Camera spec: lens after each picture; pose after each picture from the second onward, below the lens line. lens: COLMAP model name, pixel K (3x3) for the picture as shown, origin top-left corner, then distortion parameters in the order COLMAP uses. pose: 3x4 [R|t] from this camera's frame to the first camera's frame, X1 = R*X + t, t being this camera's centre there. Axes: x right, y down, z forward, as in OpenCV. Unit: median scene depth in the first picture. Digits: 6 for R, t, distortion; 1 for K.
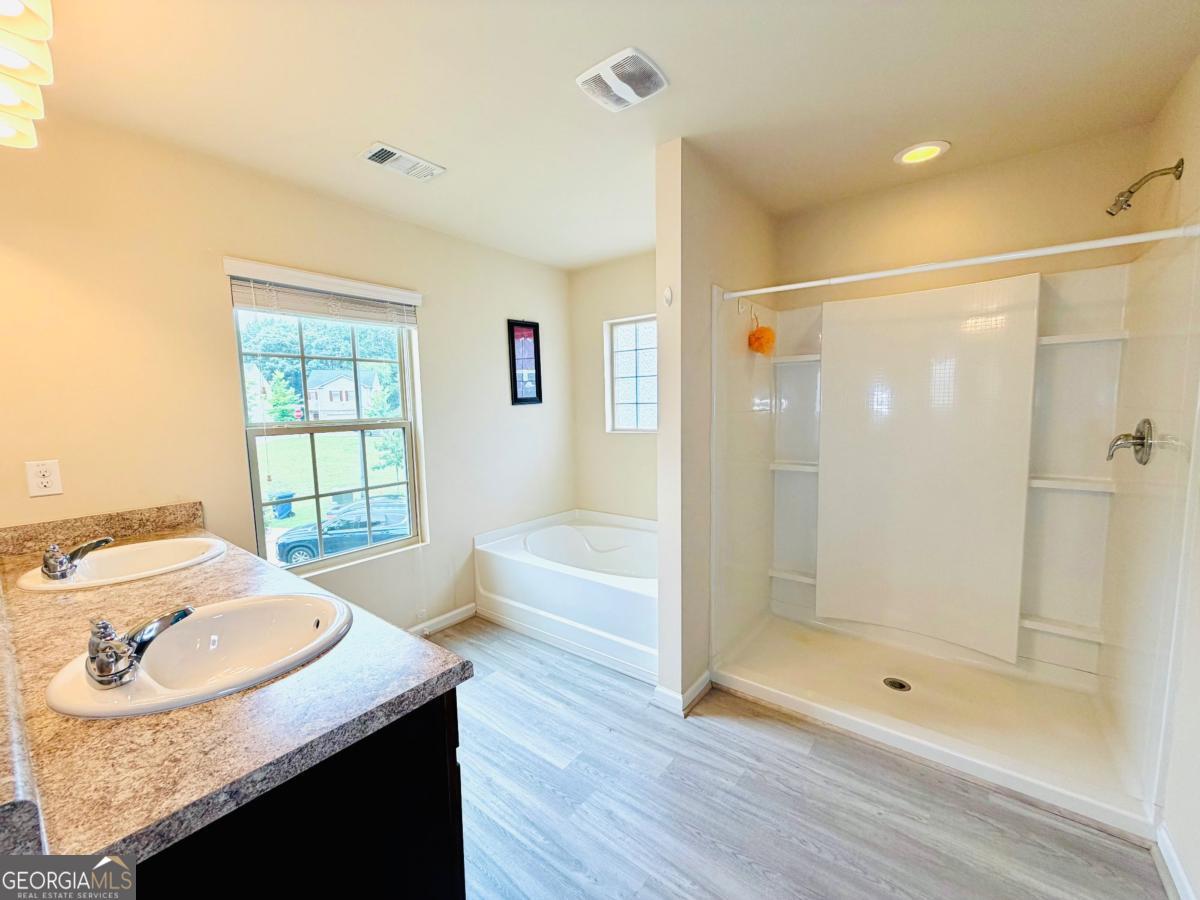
lens RADIAL K [[482.5, 0, 604.2], [0, 482.5, 452.9], [0, 0, 1]] dist [-0.000254, -0.000170]
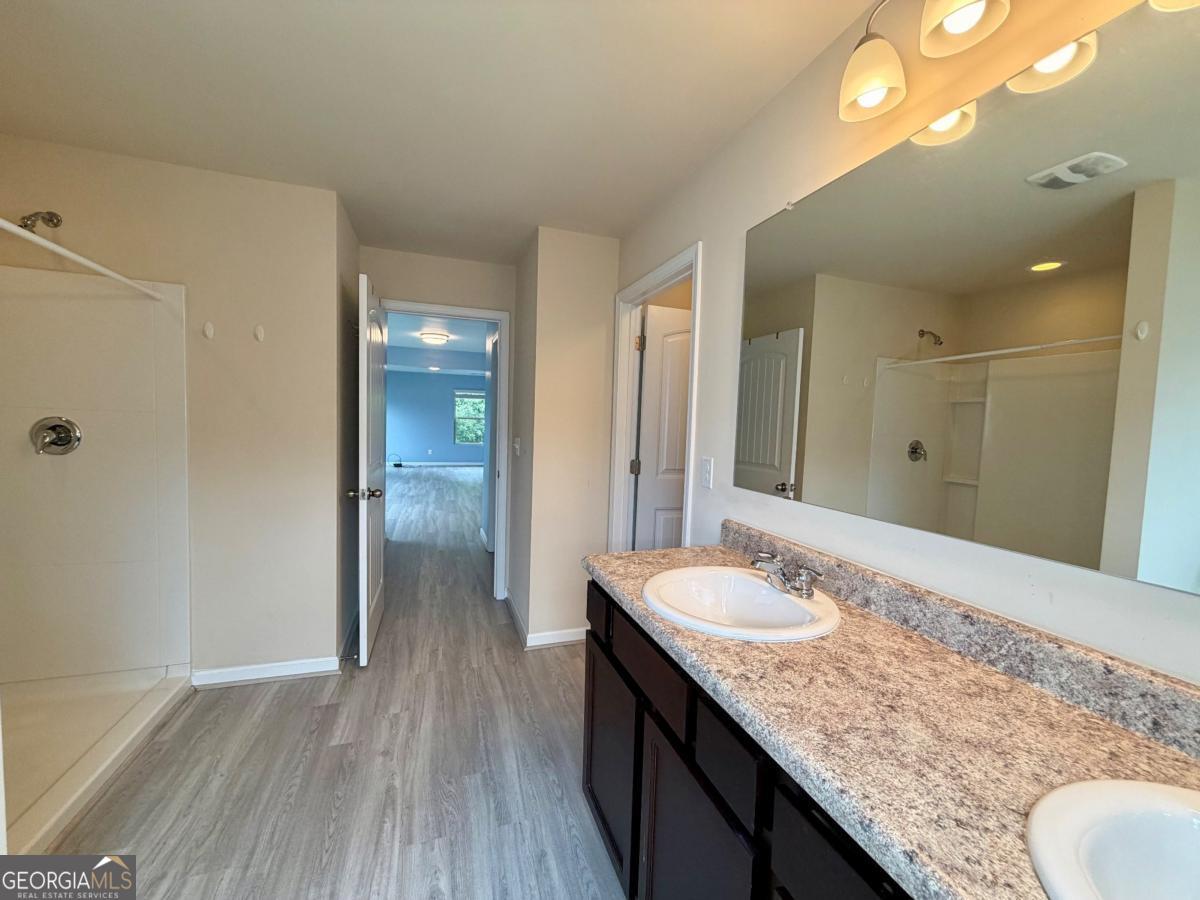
lens RADIAL K [[482.5, 0, 604.2], [0, 482.5, 452.9], [0, 0, 1]] dist [-0.000254, -0.000170]
pose [[-0.840620, -0.043743, 0.539856, -0.822537], [0.038089, 0.989491, 0.139485, -0.112267], [-0.540285, 0.137817, -0.830120, 1.530074]]
